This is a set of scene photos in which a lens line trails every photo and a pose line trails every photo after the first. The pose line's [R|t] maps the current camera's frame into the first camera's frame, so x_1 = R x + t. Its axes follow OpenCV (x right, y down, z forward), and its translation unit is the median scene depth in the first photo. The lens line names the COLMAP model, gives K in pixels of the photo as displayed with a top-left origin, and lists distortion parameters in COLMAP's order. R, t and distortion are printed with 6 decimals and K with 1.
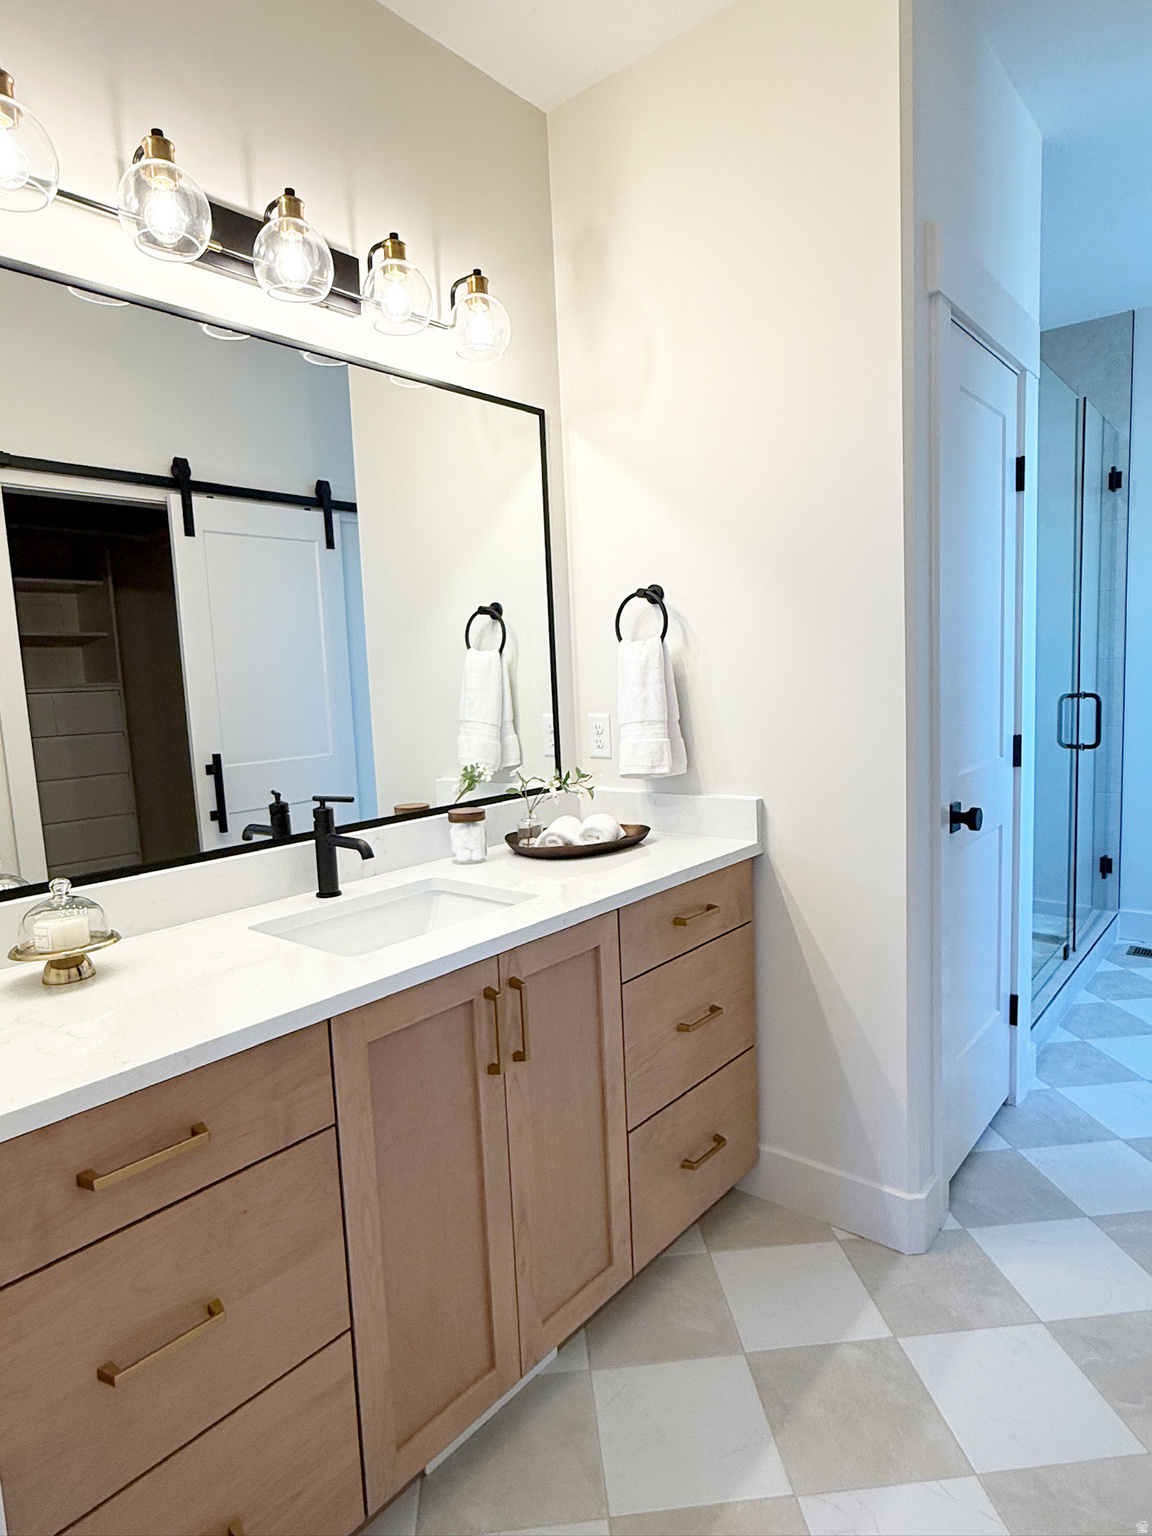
lens RADIAL K [[891.6, 0, 579.7], [0, 891.6, 767.6], [0, 0, 1]] dist [0.001973, -0.002508]
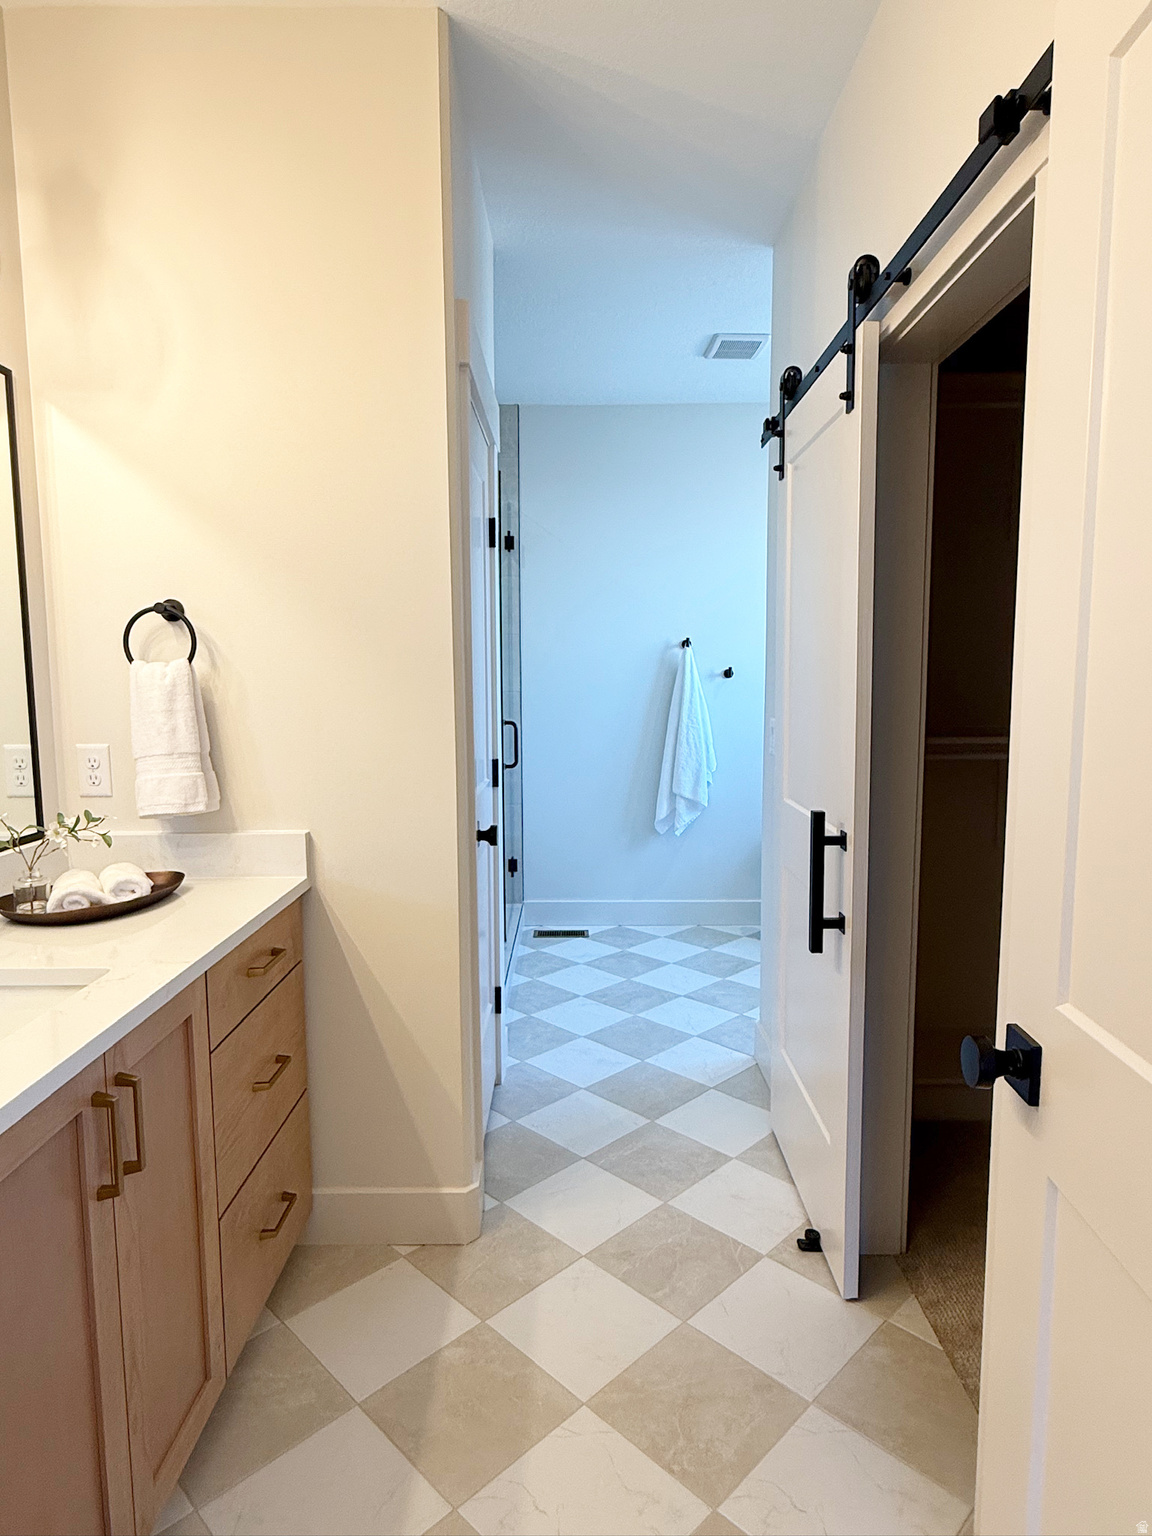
lens RADIAL K [[891.6, 0, 579.7], [0, 891.6, 767.6], [0, 0, 1]] dist [0.001973, -0.002508]
pose [[0.761058, -0.026572, 0.648139, -0.198242], [0.040403, 0.999162, -0.006478, -0.016463], [-0.647424, 0.031117, 0.761494, 0.066913]]
